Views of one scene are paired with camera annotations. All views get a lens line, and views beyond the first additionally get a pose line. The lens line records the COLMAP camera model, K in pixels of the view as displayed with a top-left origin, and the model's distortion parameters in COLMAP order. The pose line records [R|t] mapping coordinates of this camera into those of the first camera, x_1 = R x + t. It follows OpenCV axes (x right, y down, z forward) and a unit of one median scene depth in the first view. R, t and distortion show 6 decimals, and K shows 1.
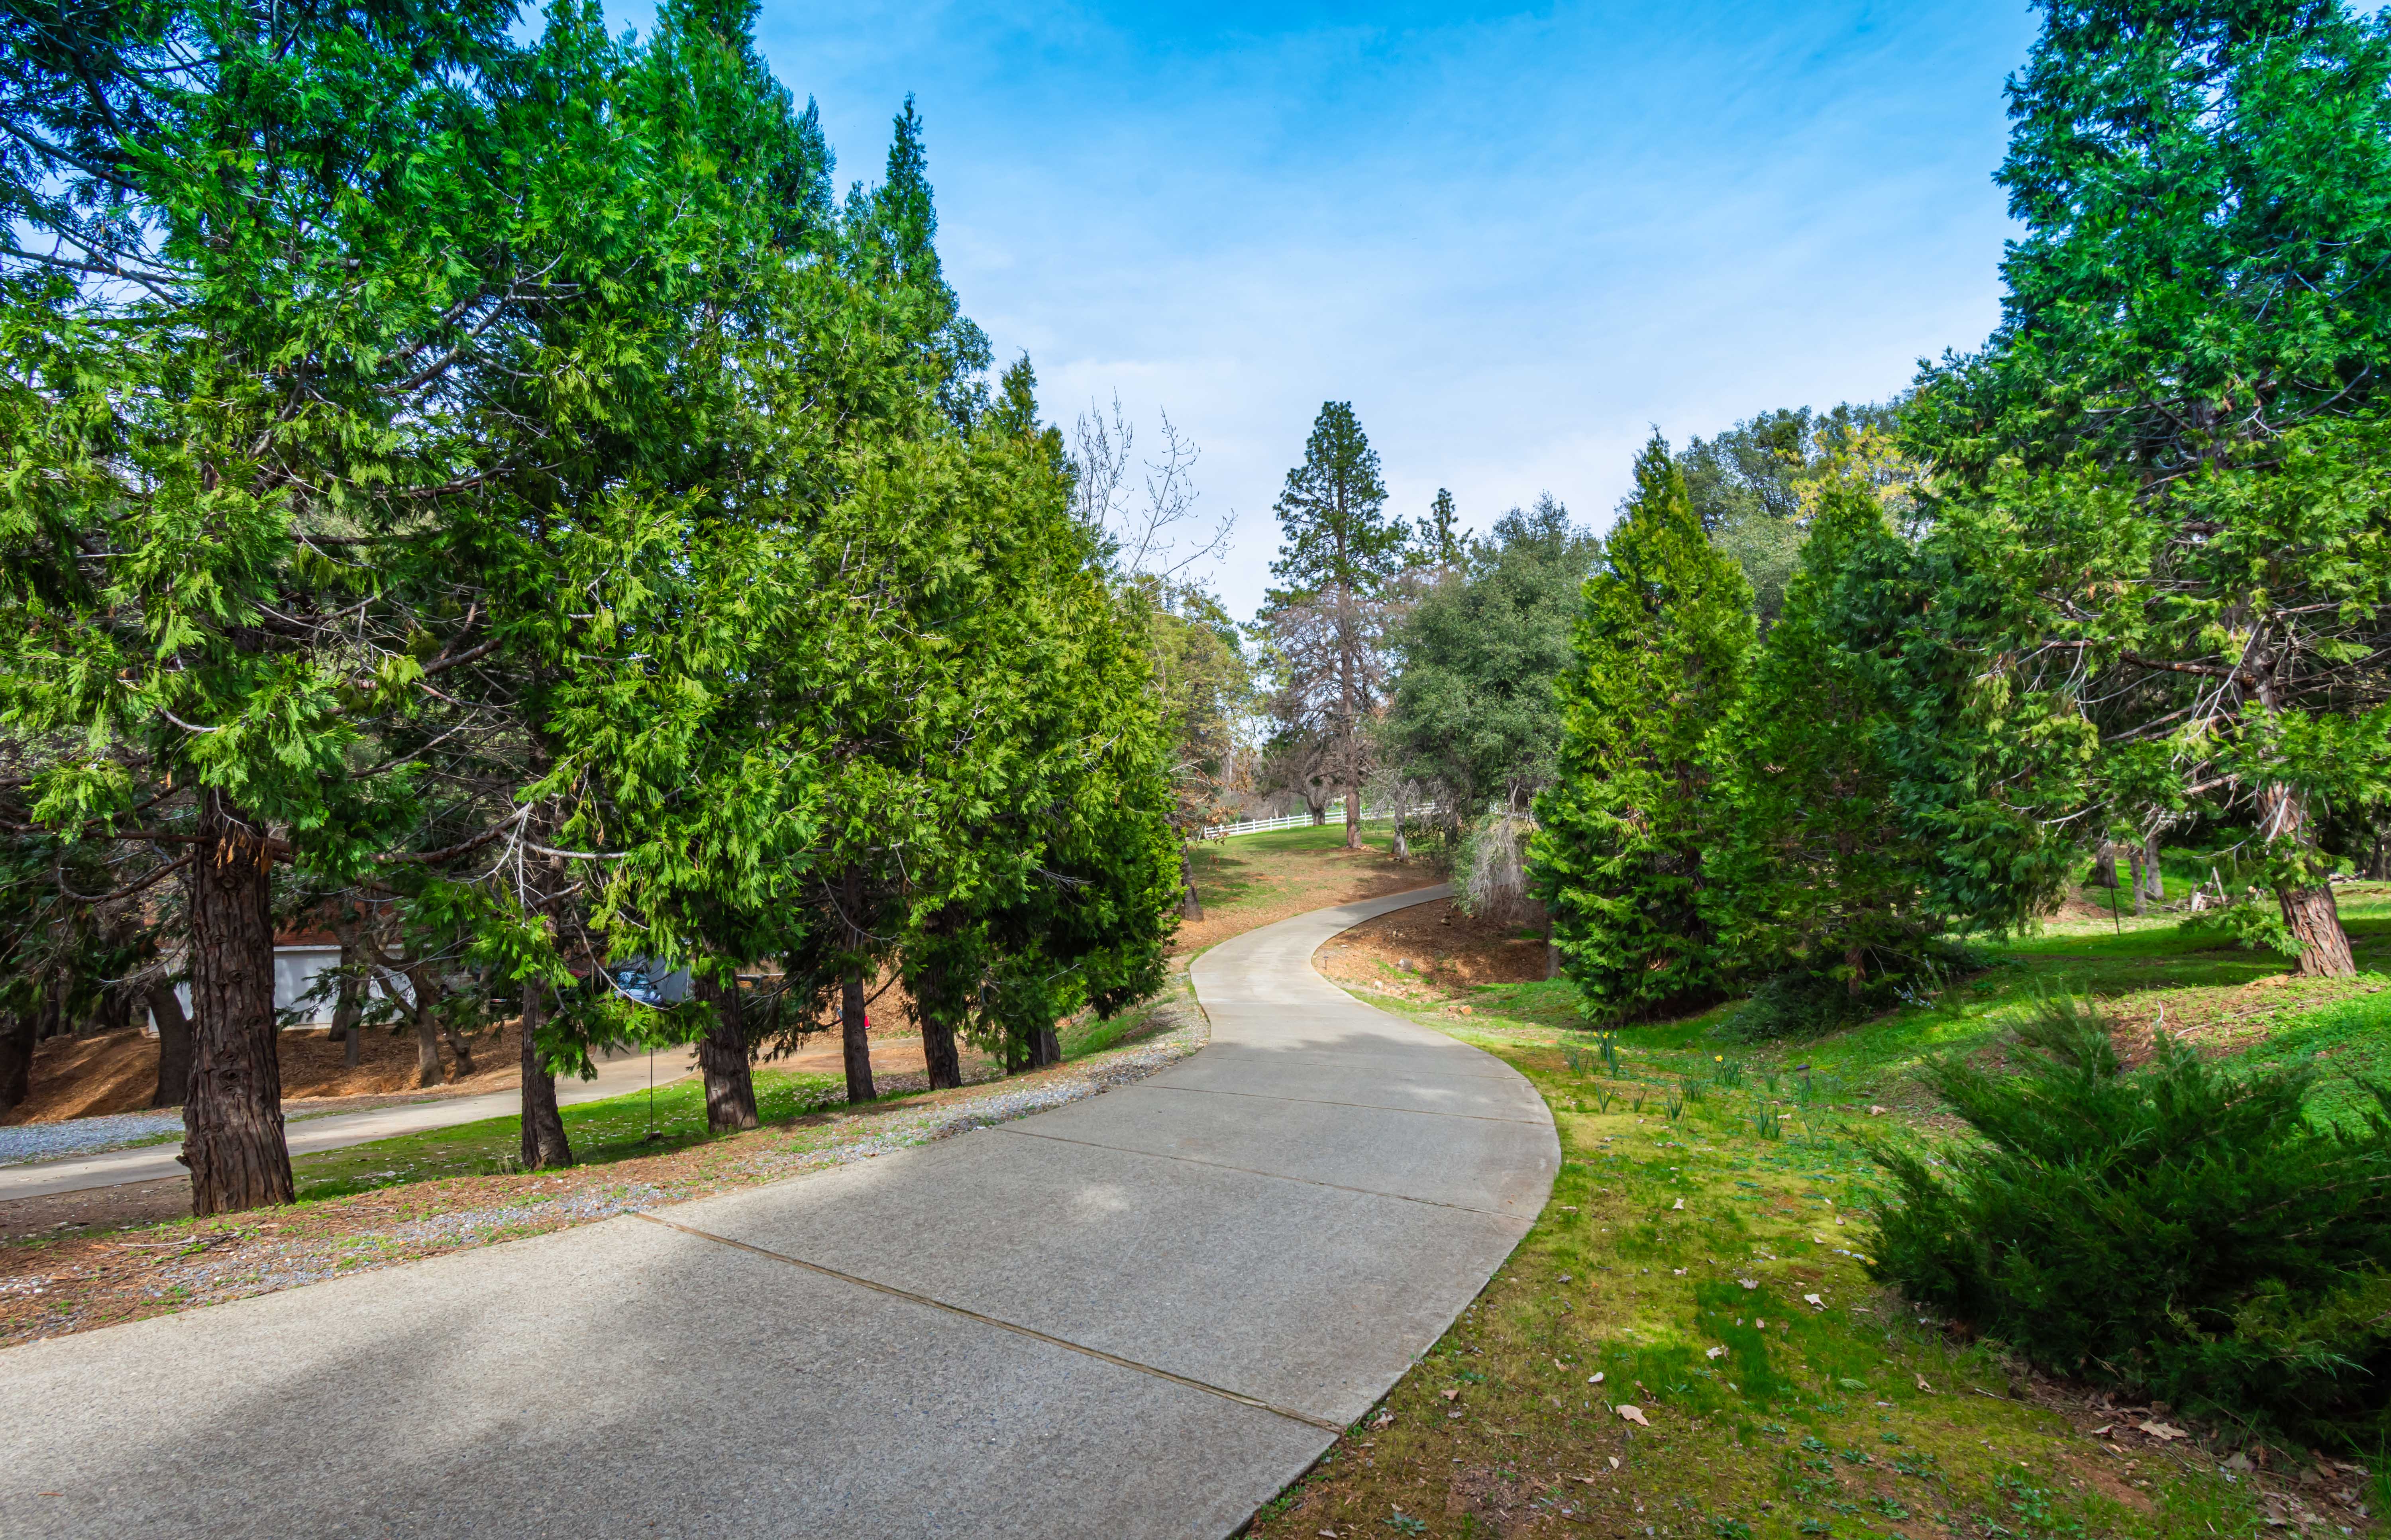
lens RADIAL K [[1223.5, 0, 1195.5], [0, 1223.5, 770.0], [0, 0, 1]] dist [-0.002307, -0.000670]
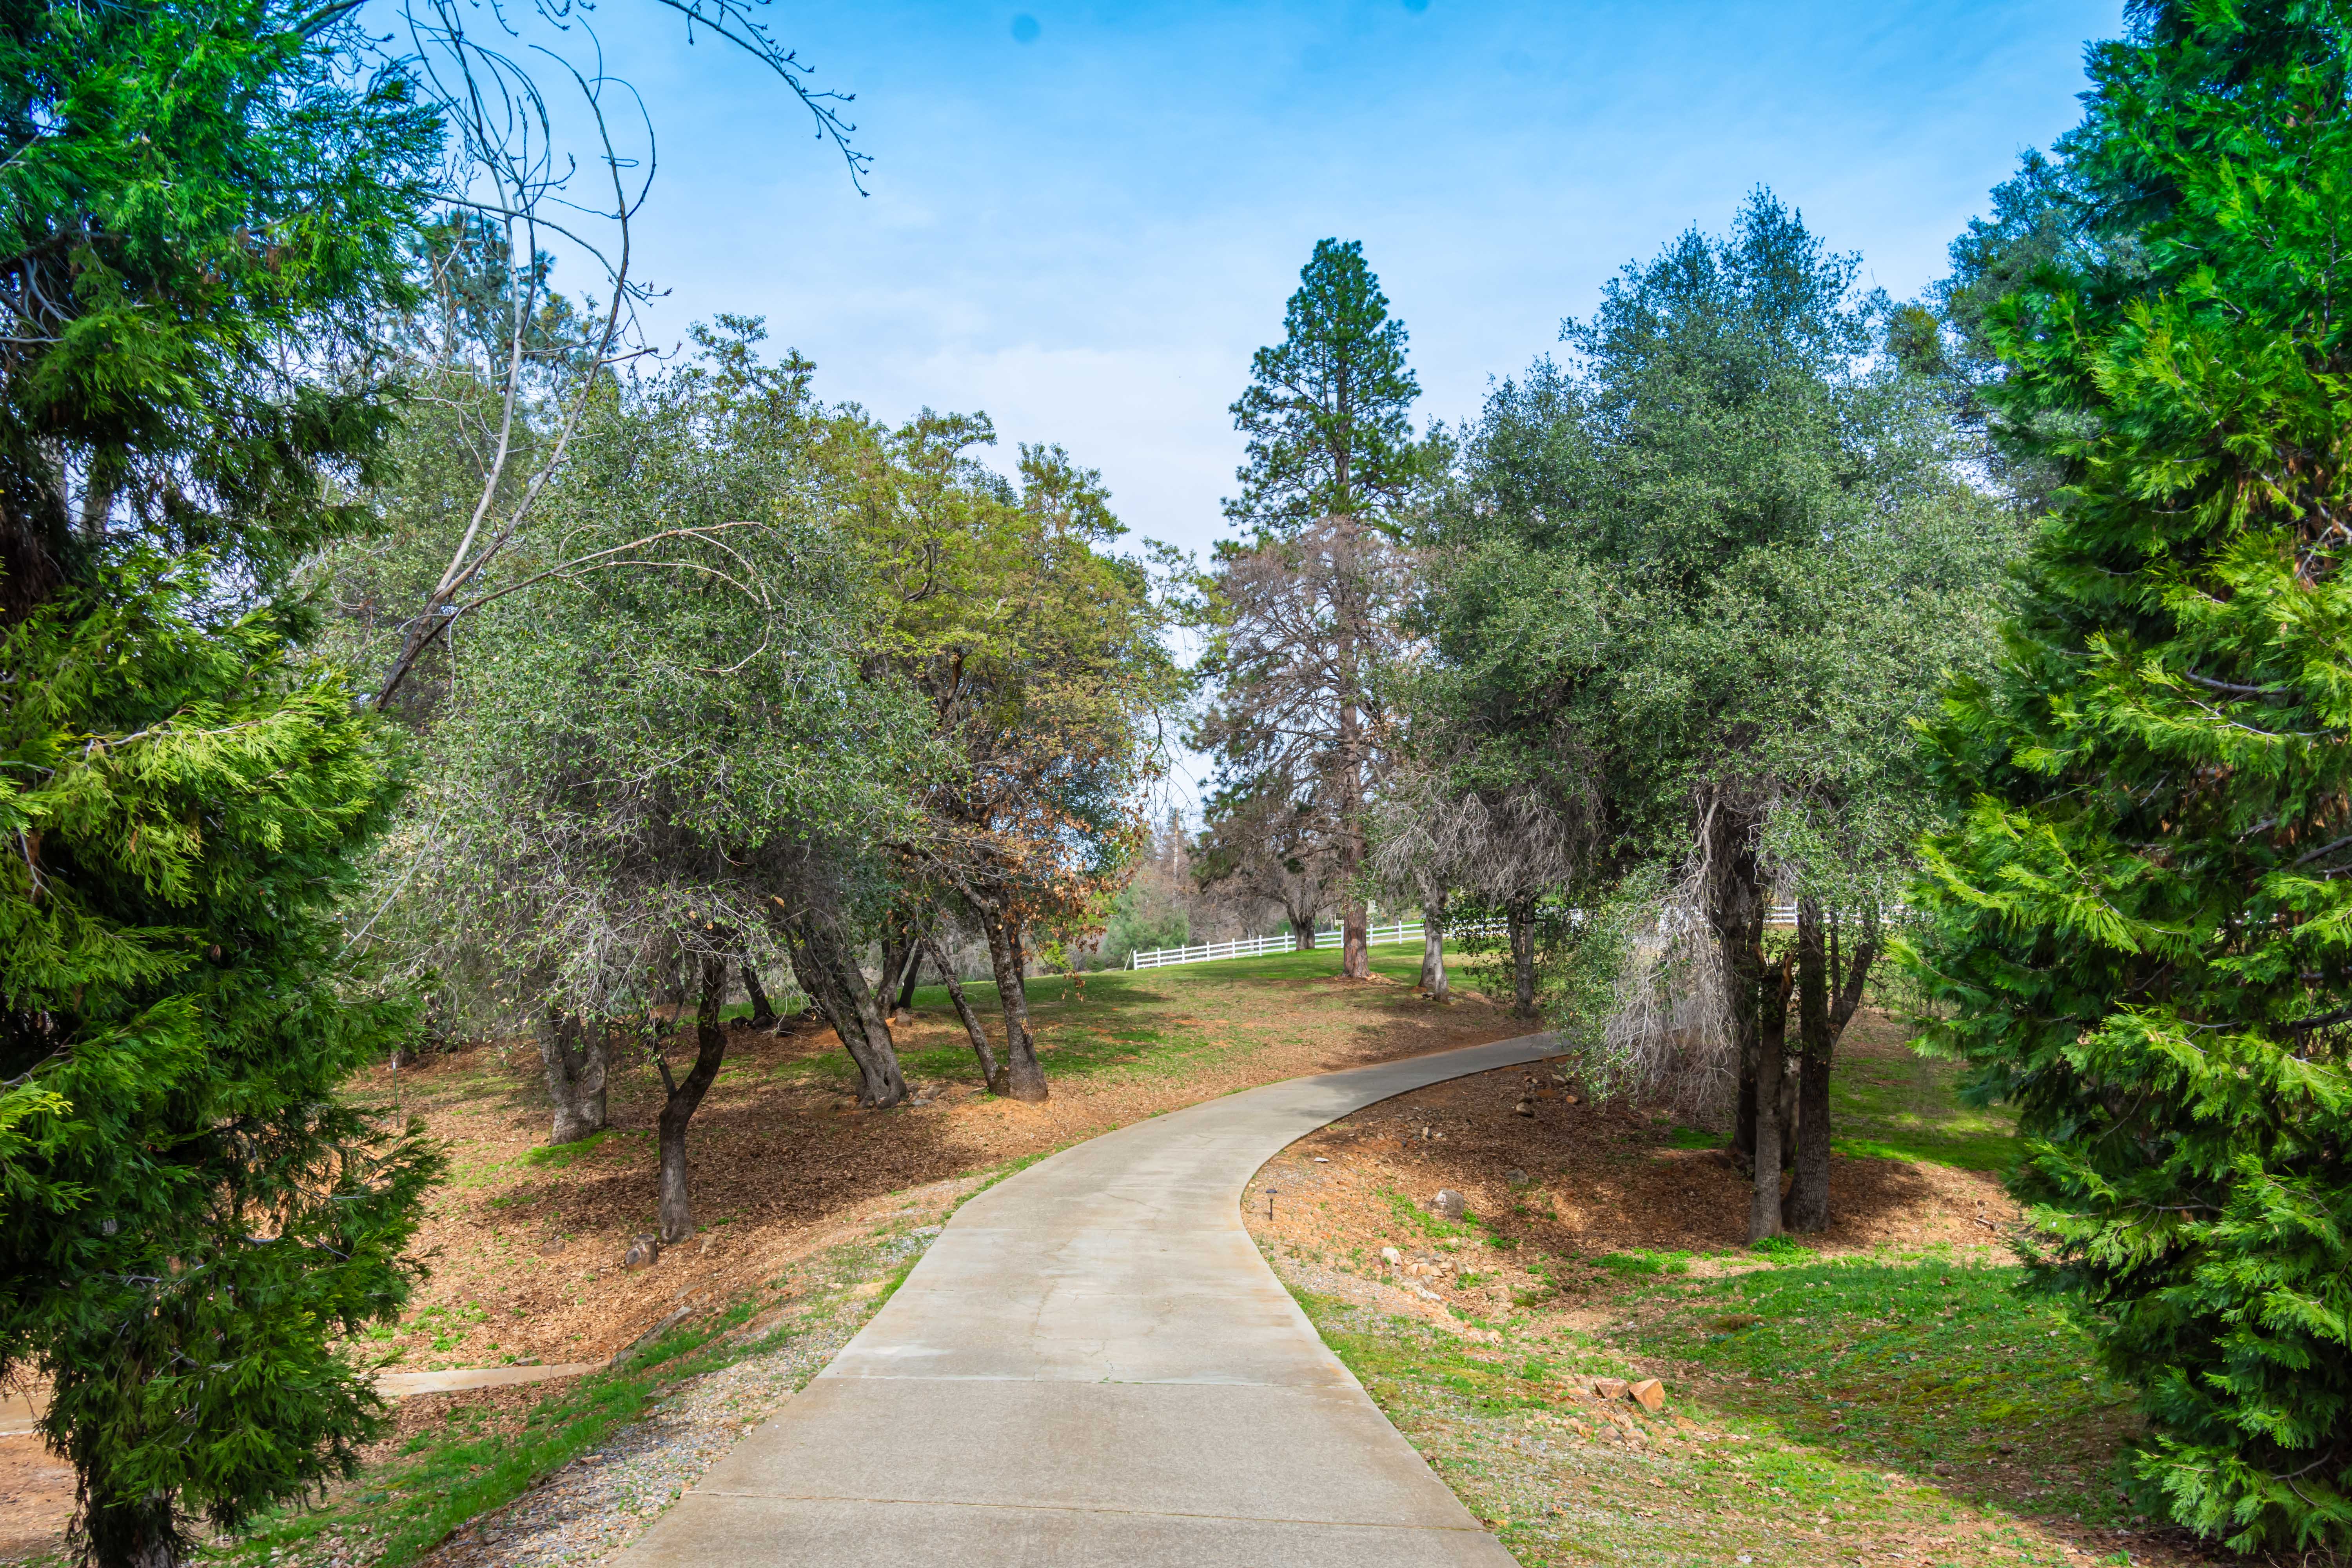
lens RADIAL K [[1771.2, 0, 1176.0], [0, 1771.2, 784.0], [0, 0, 1]] dist [0.001363, -0.001958]
pose [[0.999521, 0.021179, 0.022550, 0.025665], [-0.019981, 0.998441, -0.052119, 0.019269], [-0.023619, 0.051644, 0.998386, 0.168956]]
